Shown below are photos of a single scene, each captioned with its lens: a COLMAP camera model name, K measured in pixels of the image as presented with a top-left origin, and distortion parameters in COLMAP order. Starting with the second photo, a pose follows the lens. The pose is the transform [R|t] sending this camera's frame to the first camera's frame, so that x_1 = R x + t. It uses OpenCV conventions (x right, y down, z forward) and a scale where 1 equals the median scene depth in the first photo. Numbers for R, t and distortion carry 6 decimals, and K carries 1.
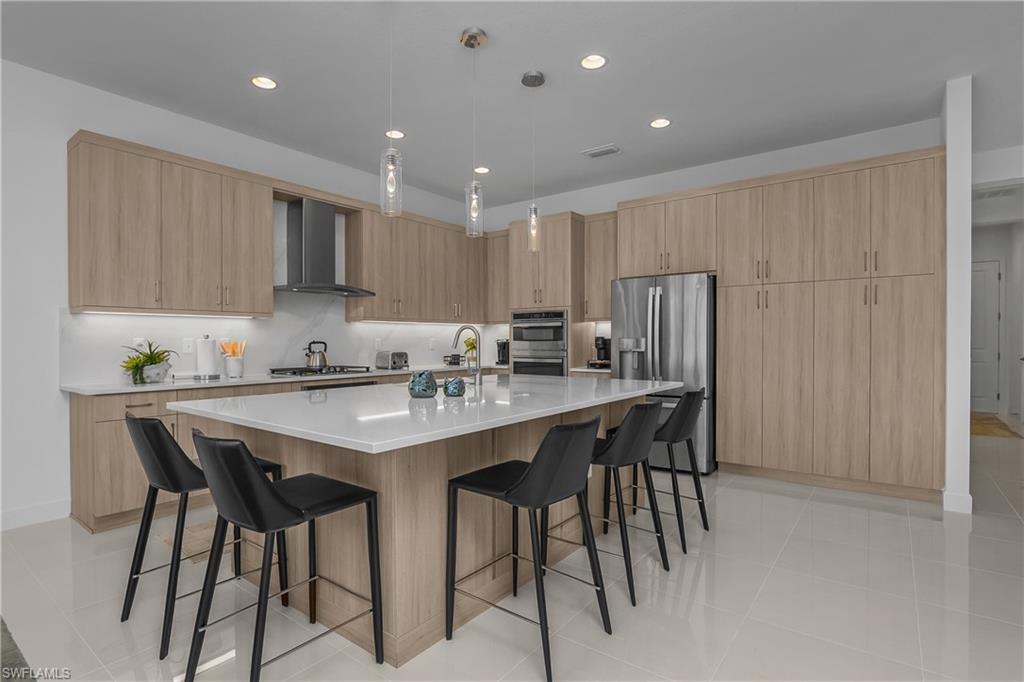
lens RADIAL K [[503.3, 0, 505.5], [0, 503.3, 342.3], [0, 0, 1]] dist [-0.013880, 0.000317]
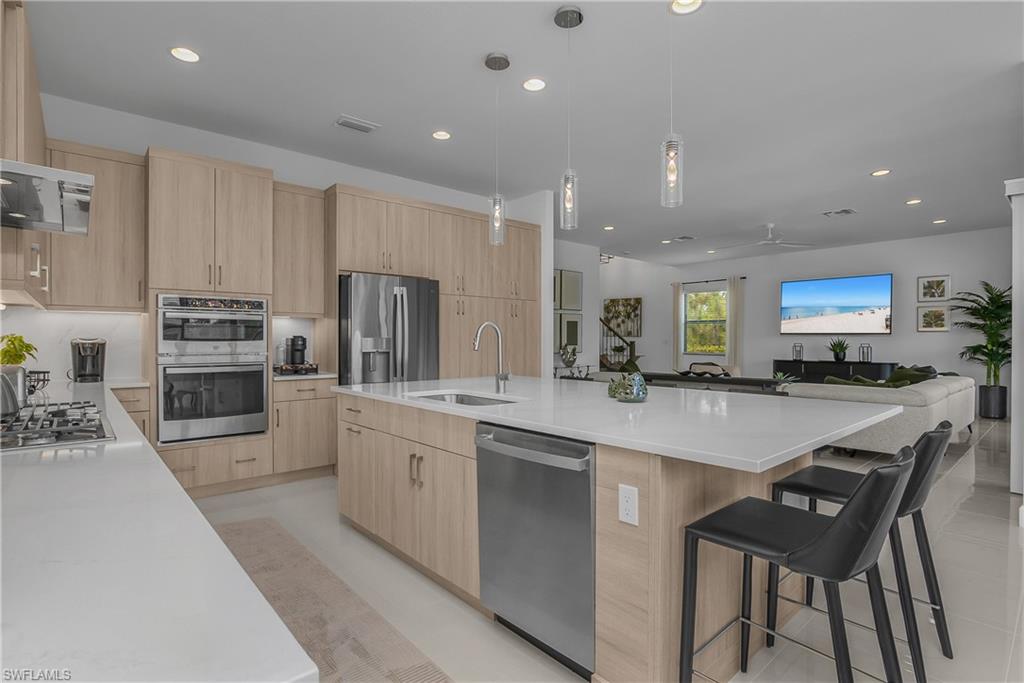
lens RADIAL K [[503.3, 0, 505.5], [0, 503.3, 342.8], [0, 0, 1]] dist [-0.013880, 0.000317]
pose [[0.206837, -0.000458, 0.978375, -0.621582], [-0.000943, 0.999999, 0.000667, -0.001372], [-0.978375, -0.001060, 0.206837, 0.578862]]
